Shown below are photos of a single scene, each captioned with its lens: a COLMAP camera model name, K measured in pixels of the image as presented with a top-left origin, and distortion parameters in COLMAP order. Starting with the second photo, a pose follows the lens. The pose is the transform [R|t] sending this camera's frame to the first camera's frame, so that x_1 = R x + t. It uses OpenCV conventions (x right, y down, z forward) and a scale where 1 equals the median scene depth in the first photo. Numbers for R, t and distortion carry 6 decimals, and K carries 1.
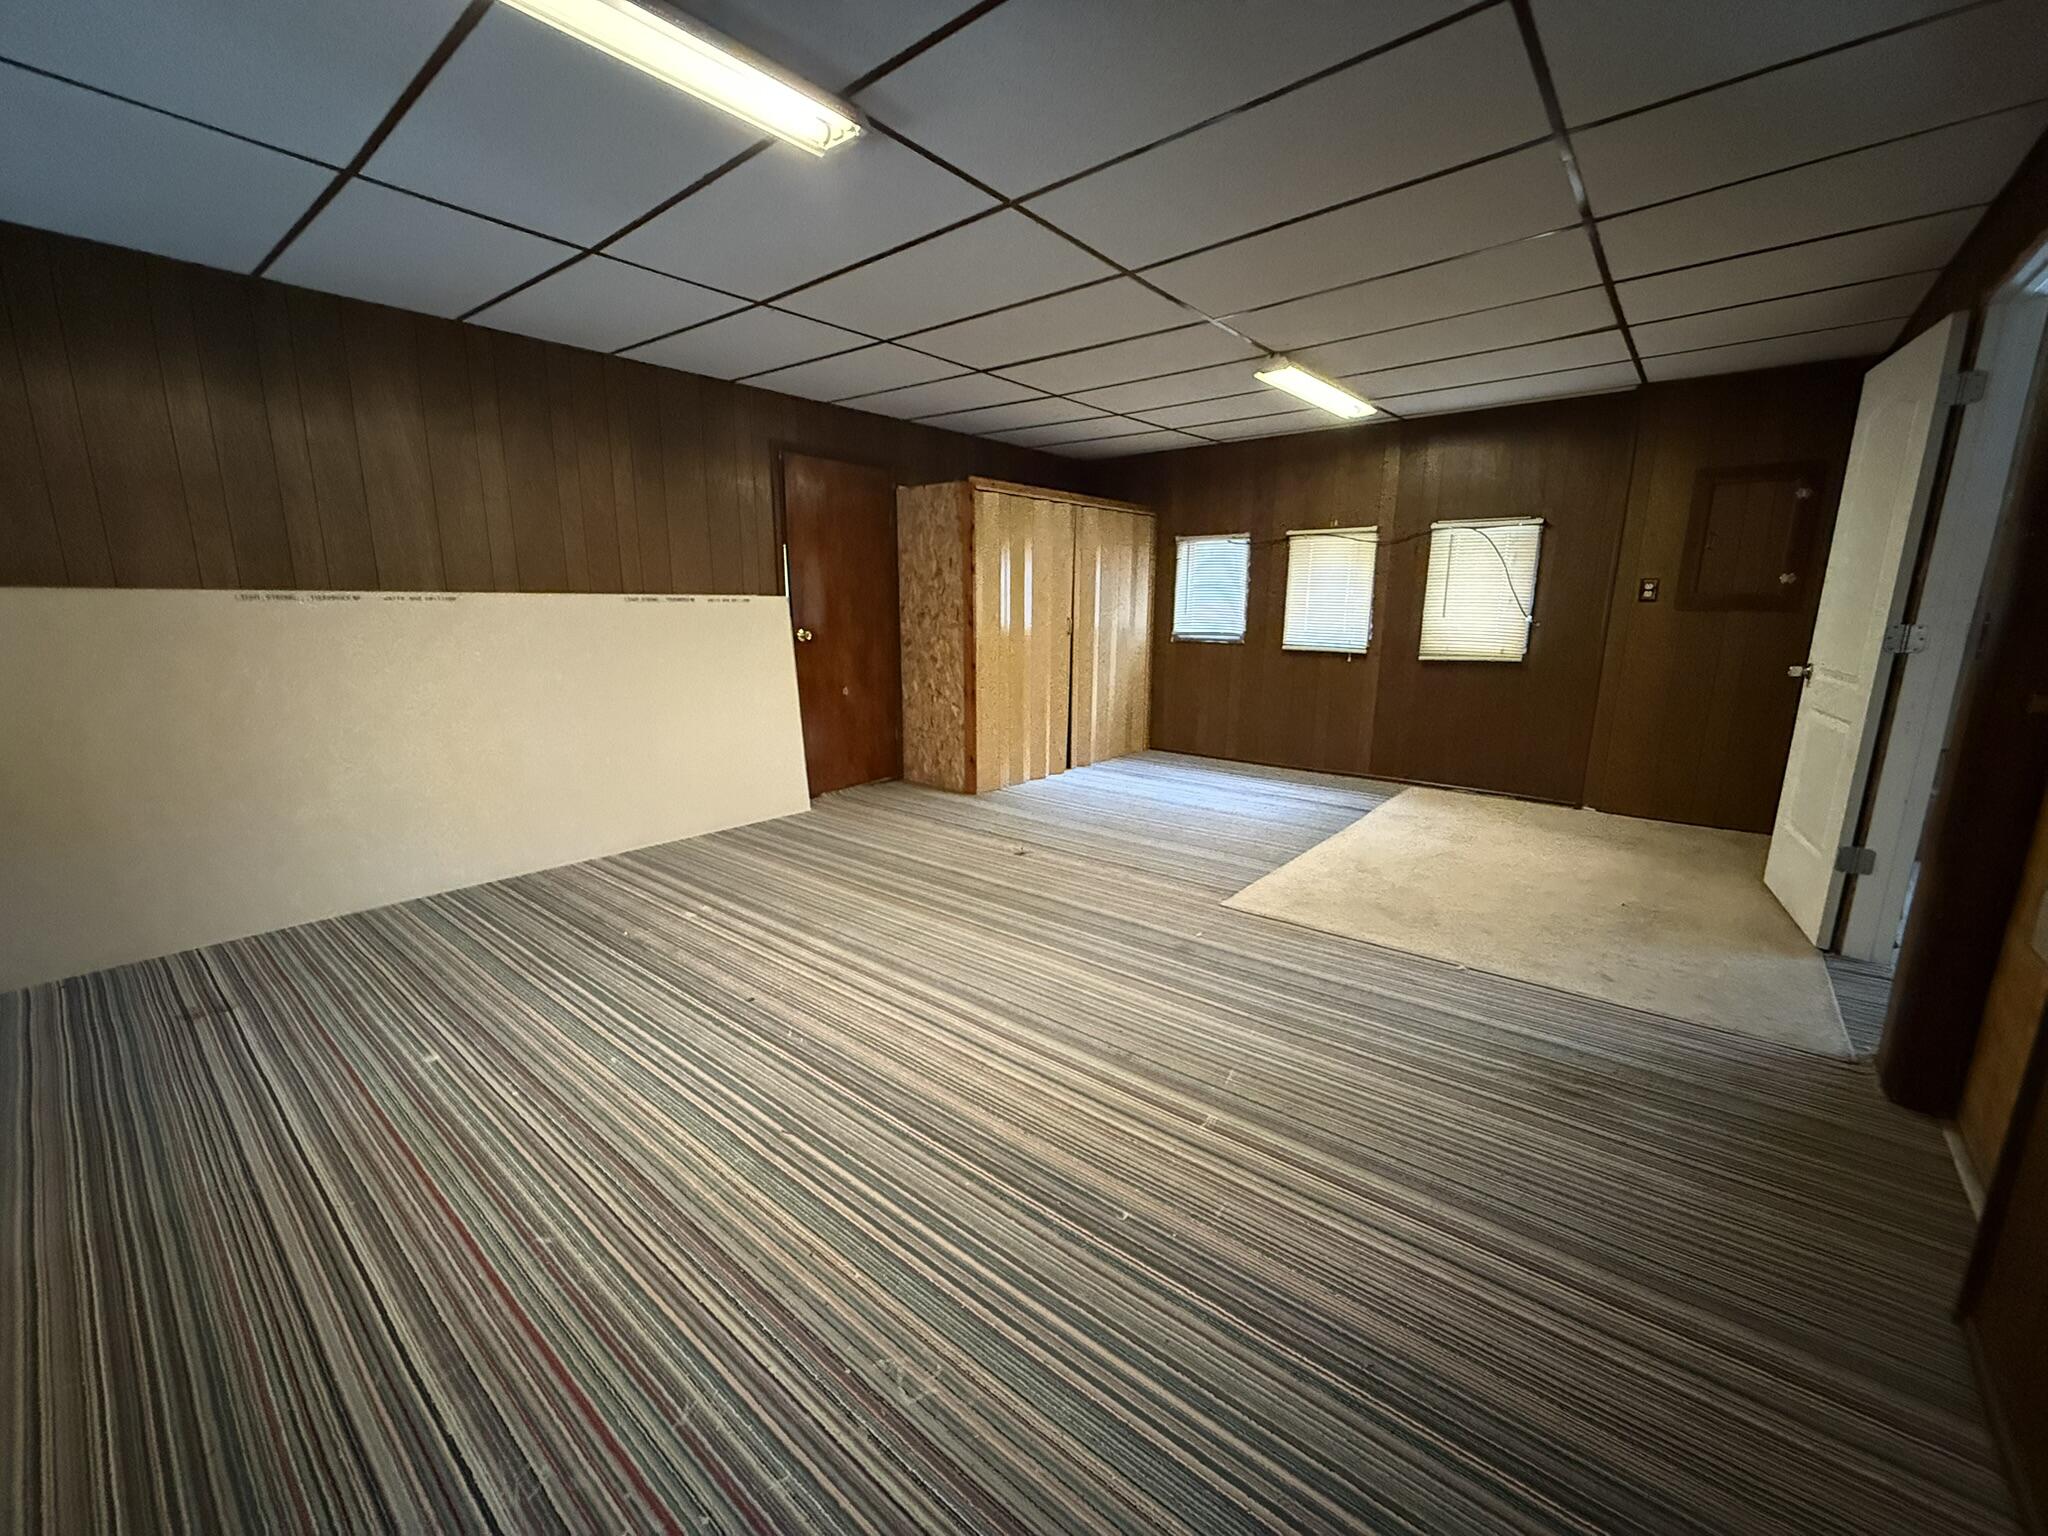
lens RADIAL K [[815.1, 0, 1016.1], [0, 815.1, 764.6], [0, 0, 1]] dist [0.000755, 0.000391]
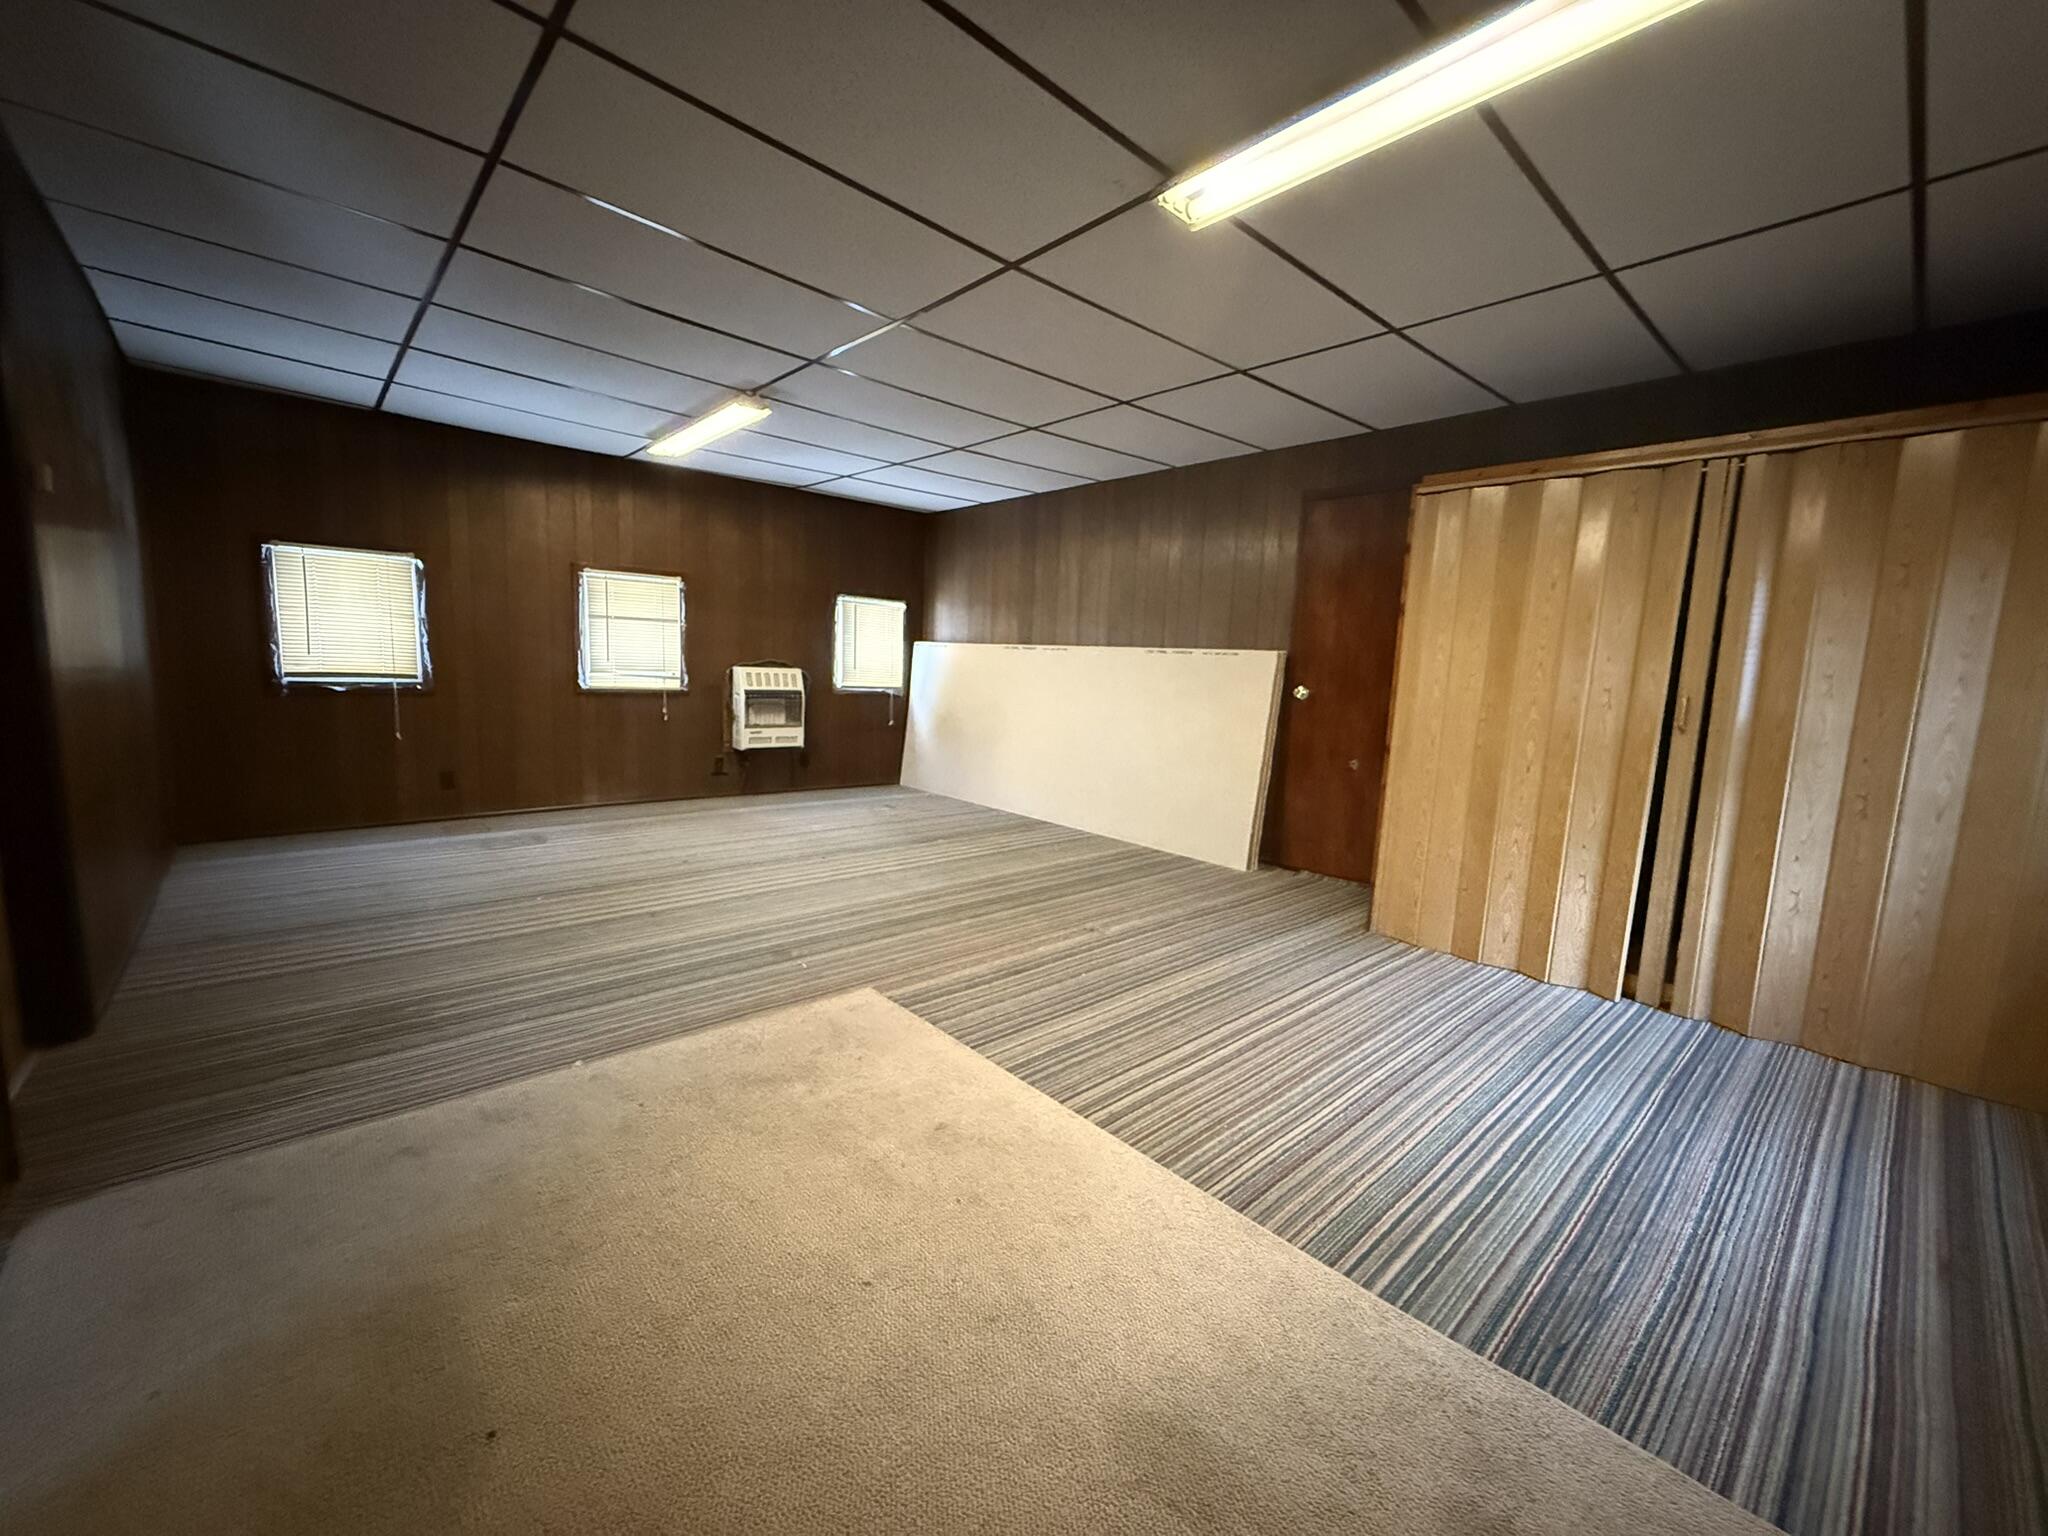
lens RADIAL K [[815.1, 0, 1009.3], [0, 815.1, 763.5], [0, 0, 1]] dist [0.000755, 0.000391]
pose [[-0.147780, 0.114005, -0.982427, 1.152398], [-0.235109, 0.960810, 0.146863, -0.228537], [0.960669, 0.252681, -0.115185, 1.332112]]
